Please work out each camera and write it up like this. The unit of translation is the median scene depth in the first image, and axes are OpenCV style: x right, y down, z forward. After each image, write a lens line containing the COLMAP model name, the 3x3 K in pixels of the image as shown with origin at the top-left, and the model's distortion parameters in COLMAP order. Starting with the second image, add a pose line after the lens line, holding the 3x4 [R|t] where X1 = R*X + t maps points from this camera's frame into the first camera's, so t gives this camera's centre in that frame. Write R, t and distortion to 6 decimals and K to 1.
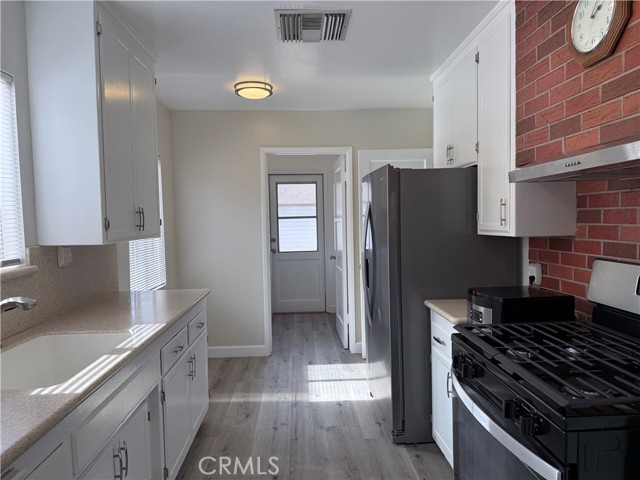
lens RADIAL K [[446.4, 0, 320.3], [0, 446.4, 242.9], [0, 0, 1]] dist [0.050346, -0.082340]
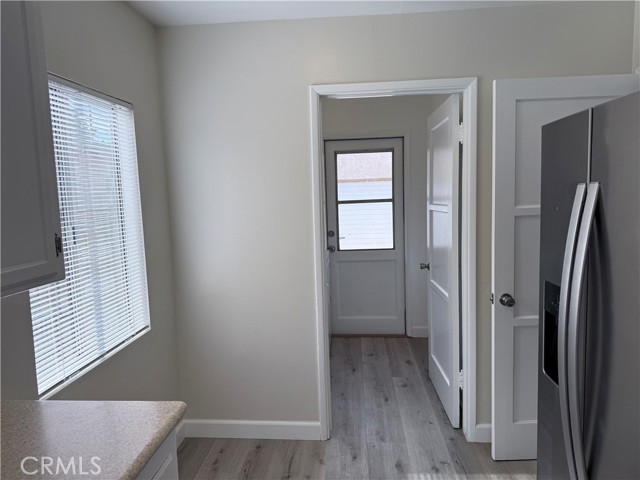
lens RADIAL K [[446.4, 0, 320.3], [0, 446.4, 242.9], [0, 0, 1]] dist [0.050346, -0.082340]
pose [[0.992204, -0.001008, -0.124619, -0.036521], [0.008052, 0.998396, 0.056035, -0.034326], [0.124363, -0.056601, 0.990621, 0.319054]]
